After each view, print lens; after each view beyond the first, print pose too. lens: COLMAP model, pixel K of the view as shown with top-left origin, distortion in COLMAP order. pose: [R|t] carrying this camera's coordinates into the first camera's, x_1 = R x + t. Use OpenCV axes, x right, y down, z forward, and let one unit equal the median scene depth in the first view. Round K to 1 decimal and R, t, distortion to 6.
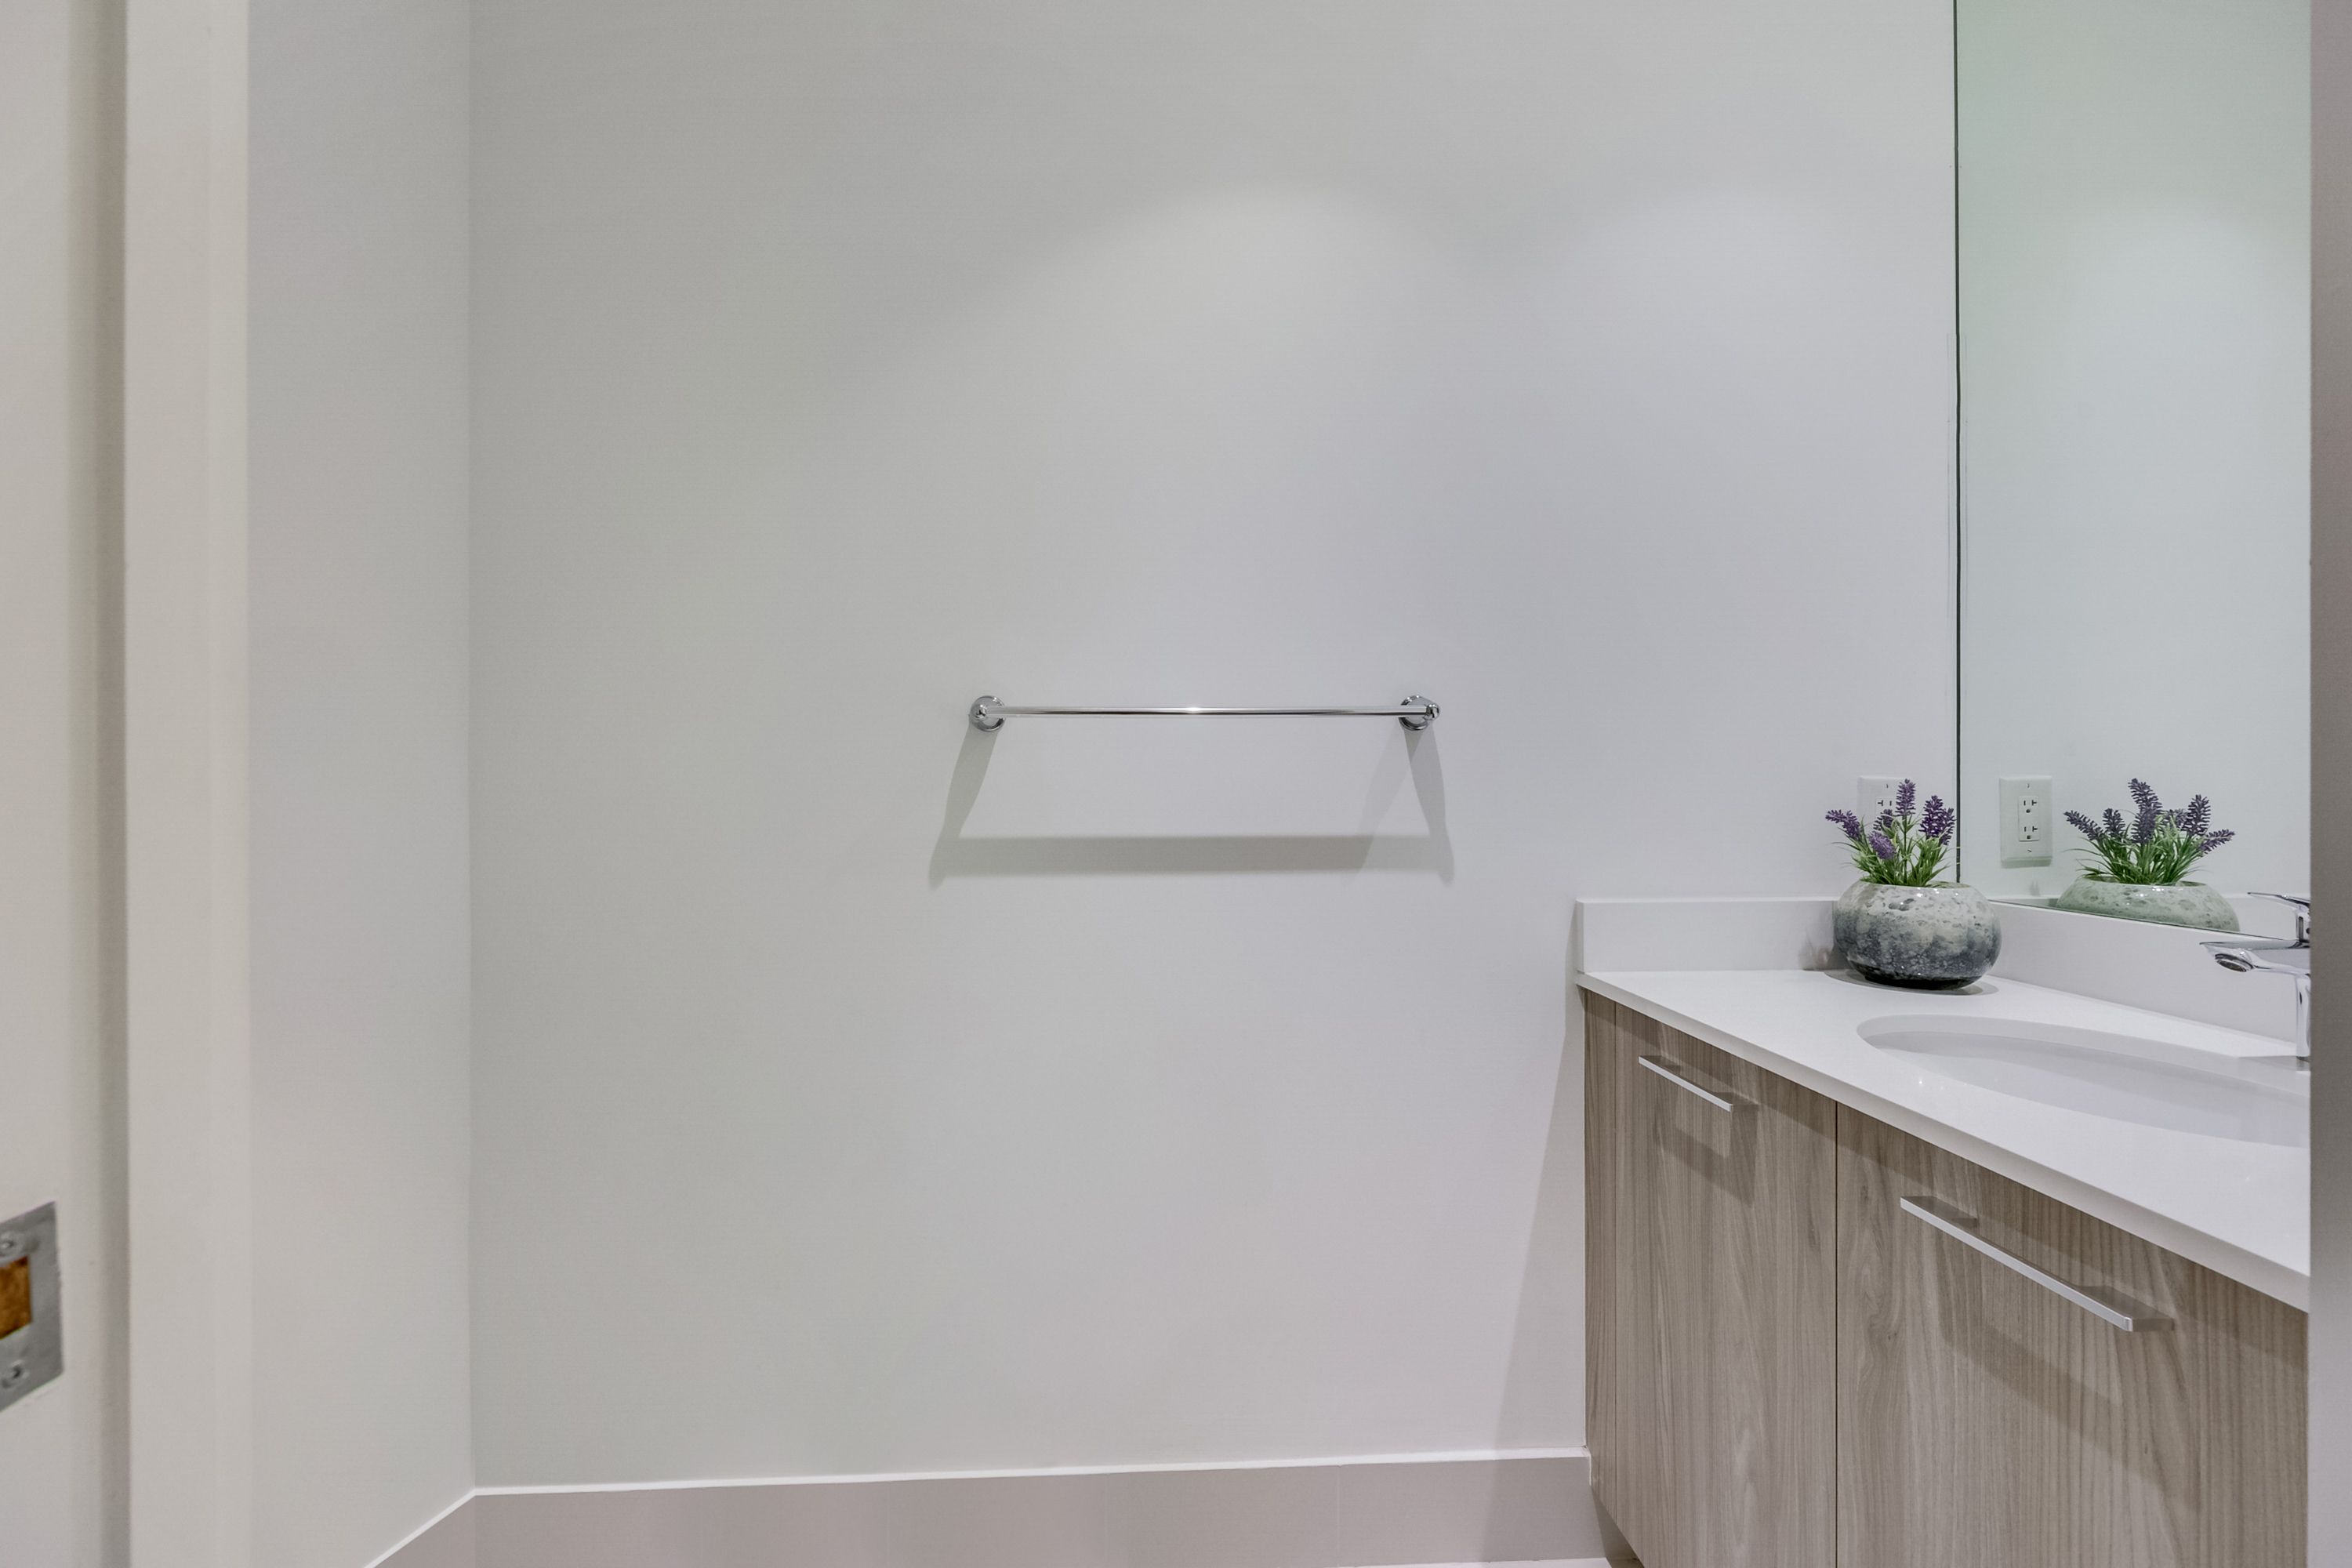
lens RADIAL K [[931.9, 0, 1176.0], [0, 931.9, 784.0], [0, 0, 1]] dist [0.000546, 0.000120]
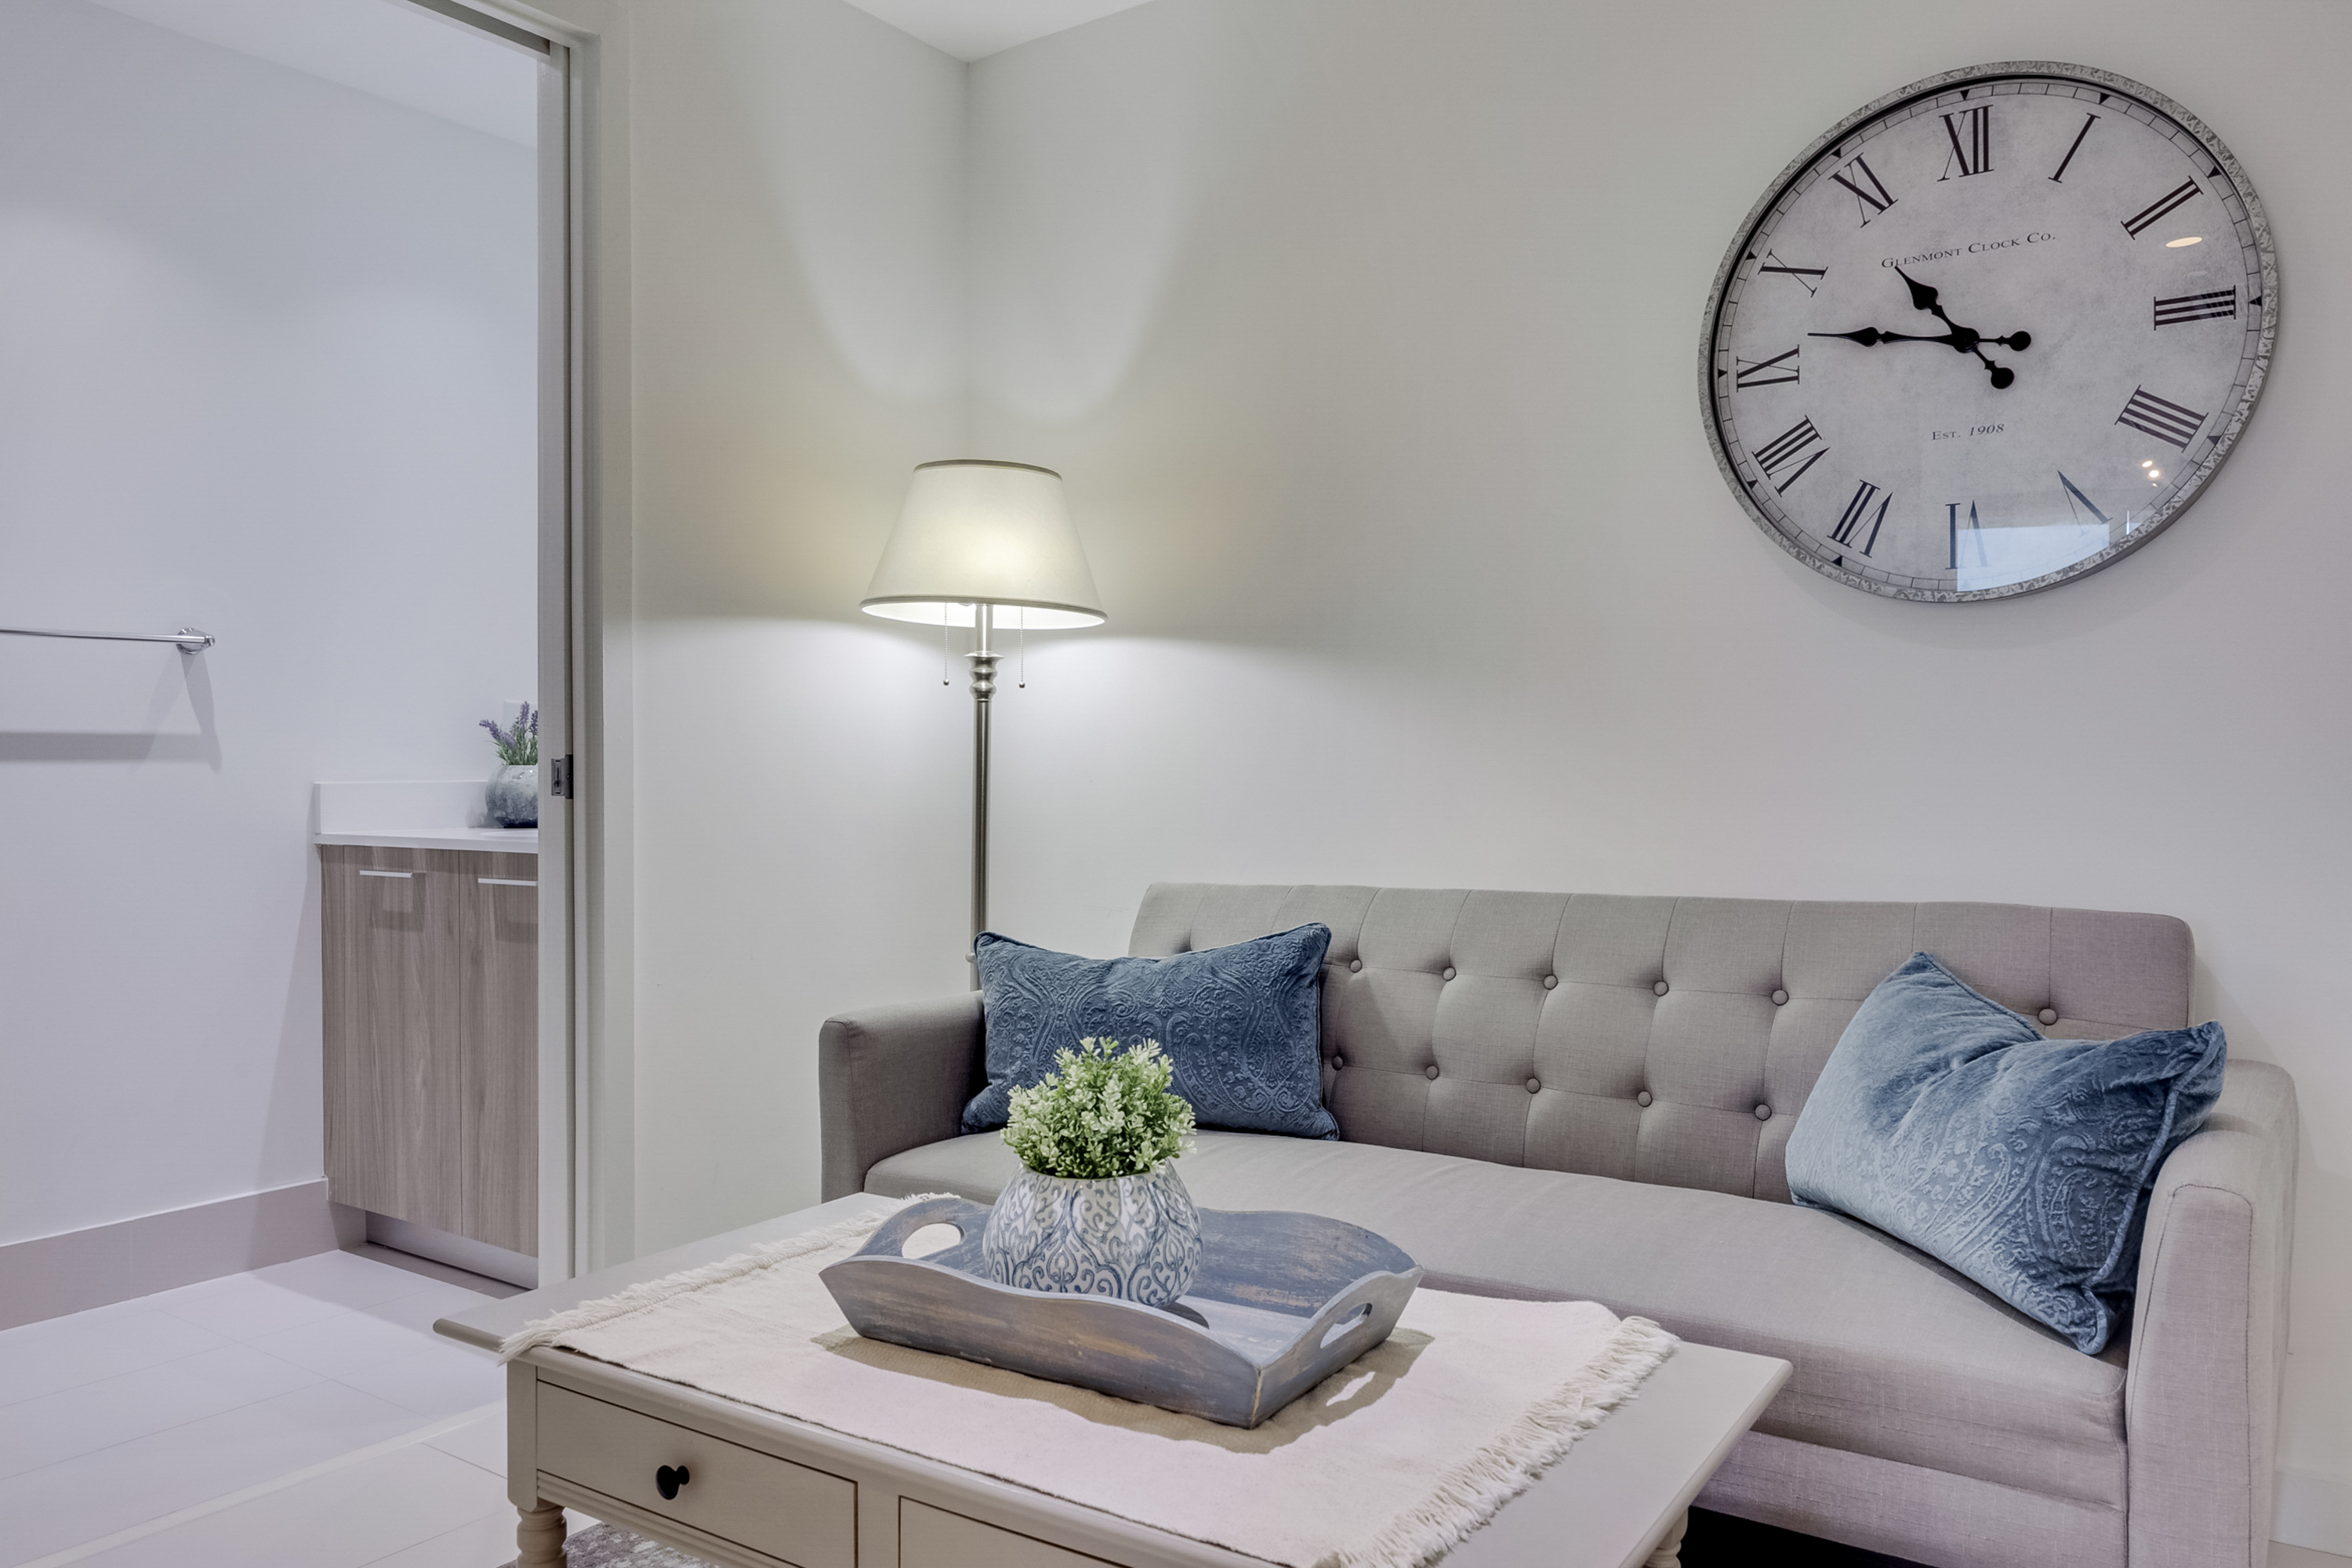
lens RADIAL K [[1697.1, 0, 1176.0], [0, 1697.1, 784.0], [0, 0, 1]] dist [-0.002880, 0.004686]
pose [[0.612382, -0.008505, 0.790516, -0.841511], [0.000961, 0.999949, 0.010013, 0.110193], [-0.790562, -0.005372, 0.612359, -1.680286]]
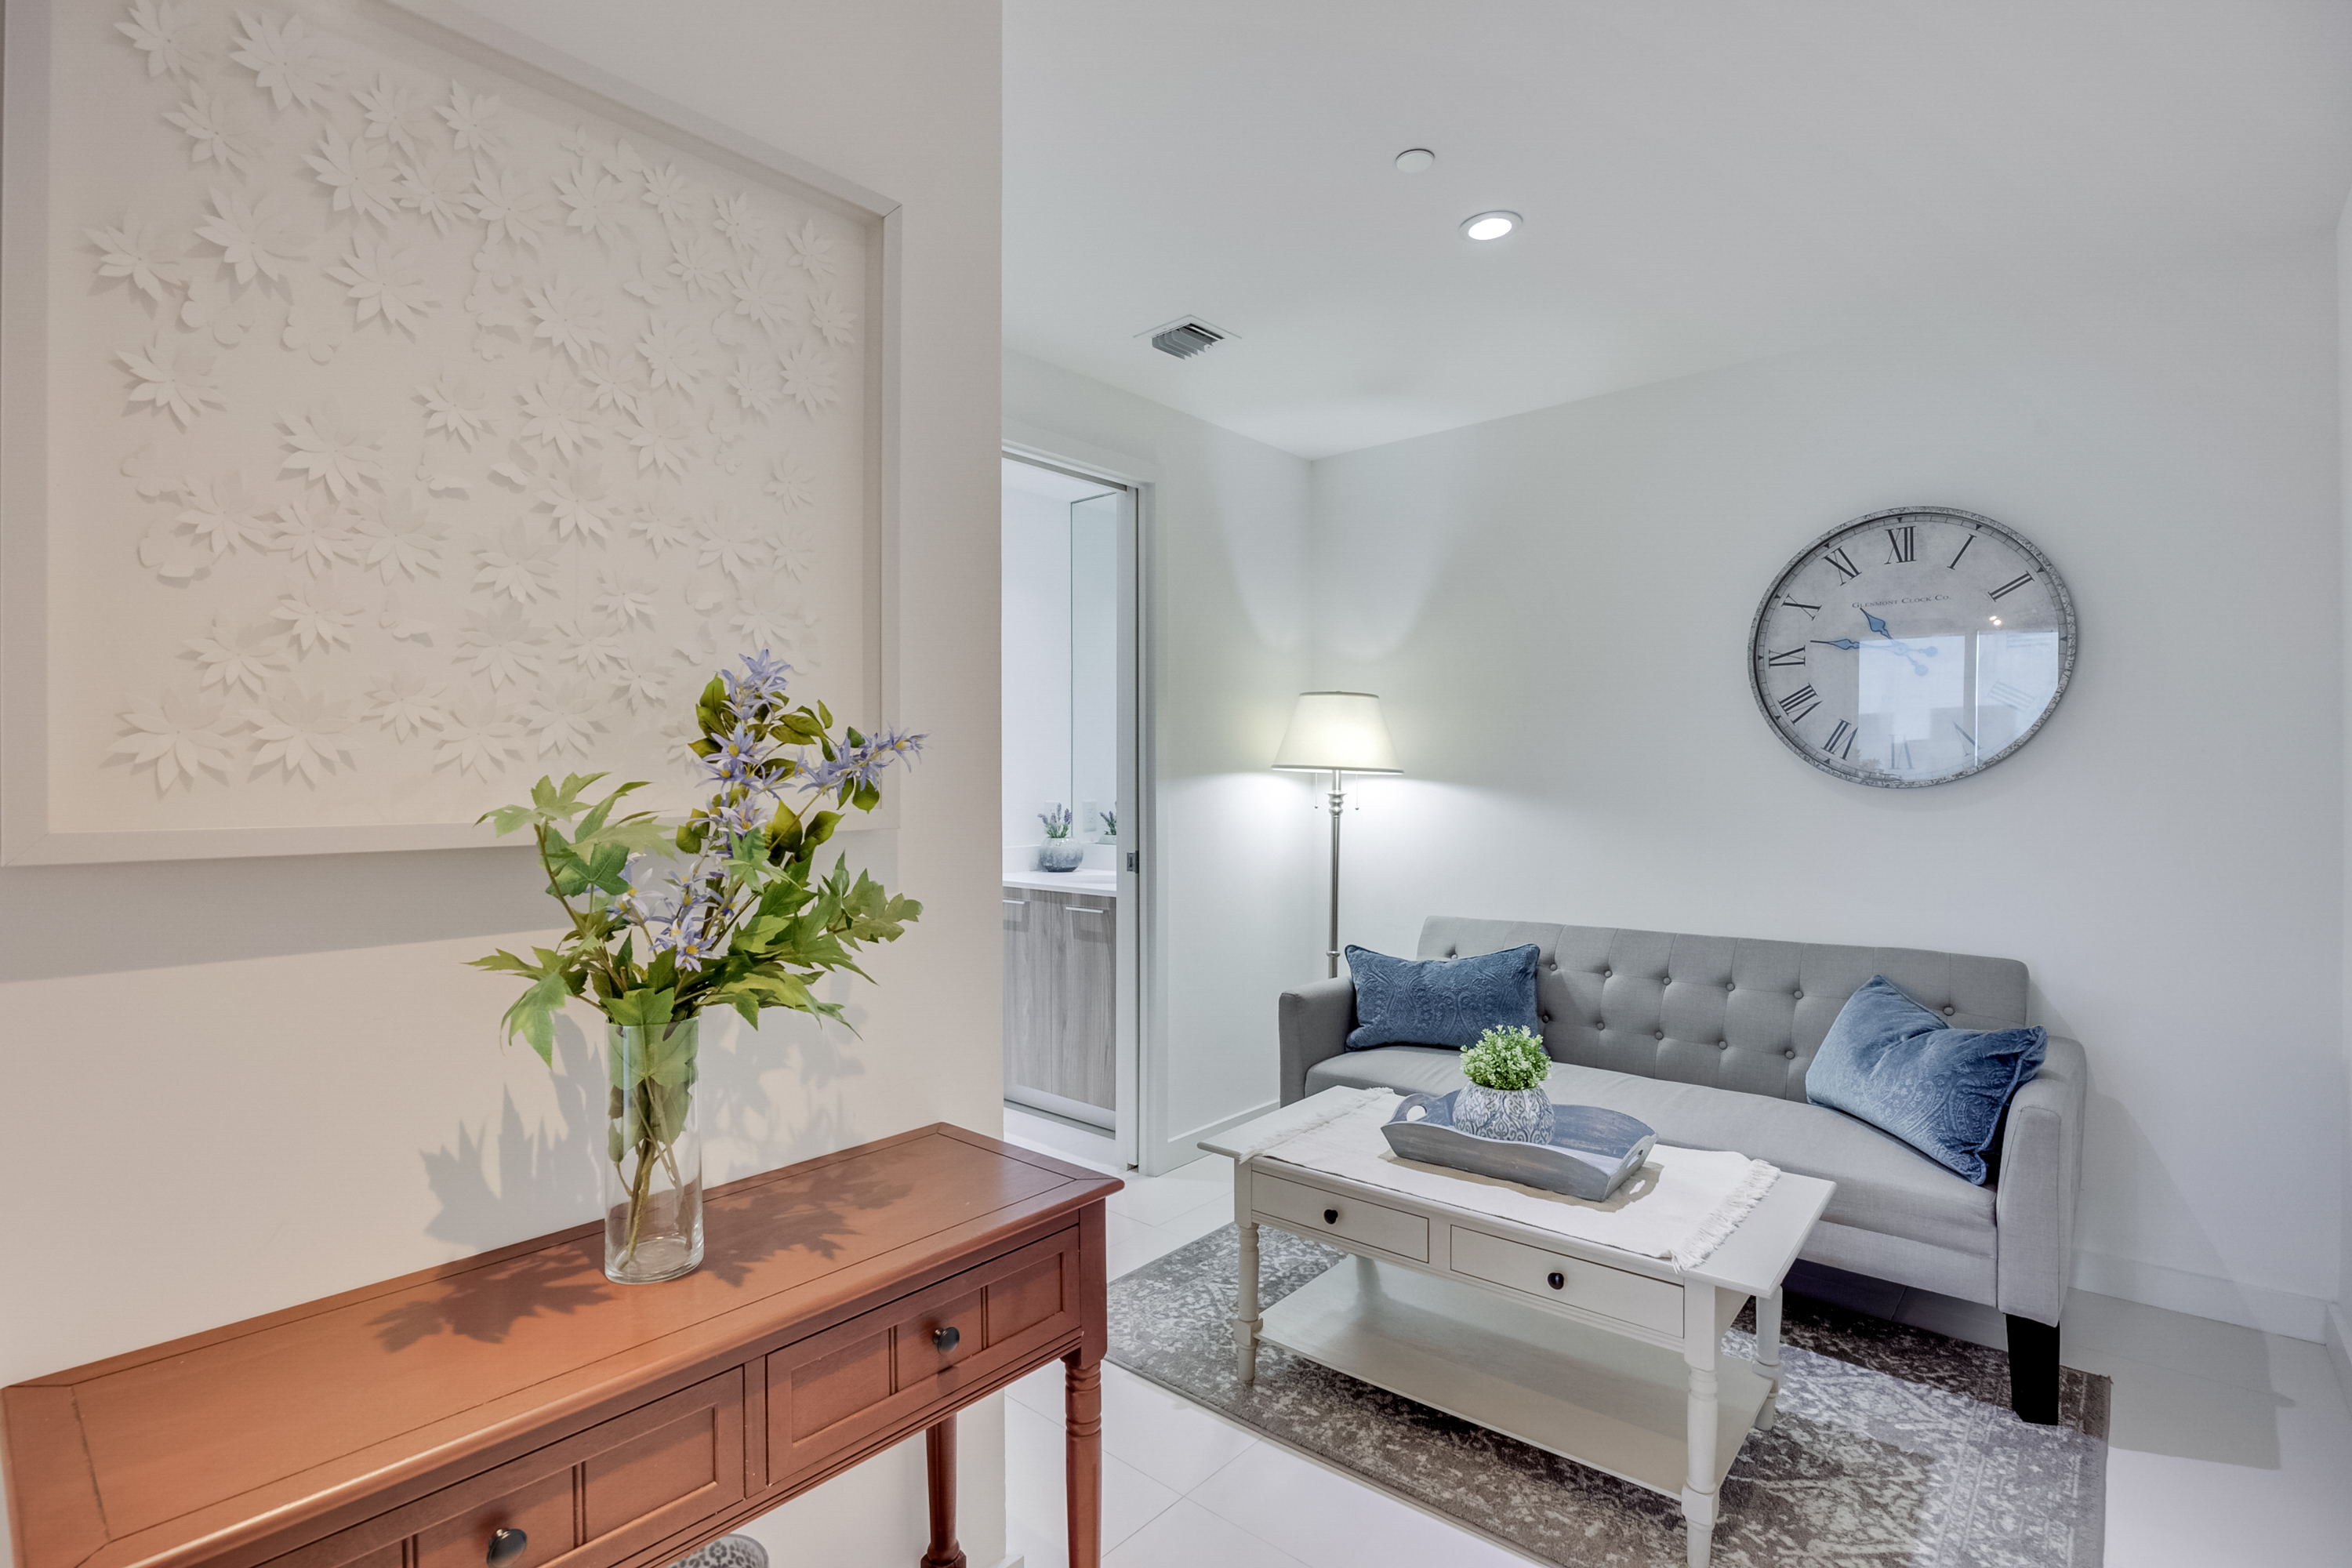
lens RADIAL K [[1133.0, 0, 1176.0], [0, 1133.0, 784.0], [0, 0, 1]] dist [-0.003576, -0.000162]
pose [[0.689790, -0.004729, 0.723994, -1.570784], [-0.000373, 0.999976, 0.006886, -0.090050], [-0.724010, -0.005020, 0.689772, -1.755323]]
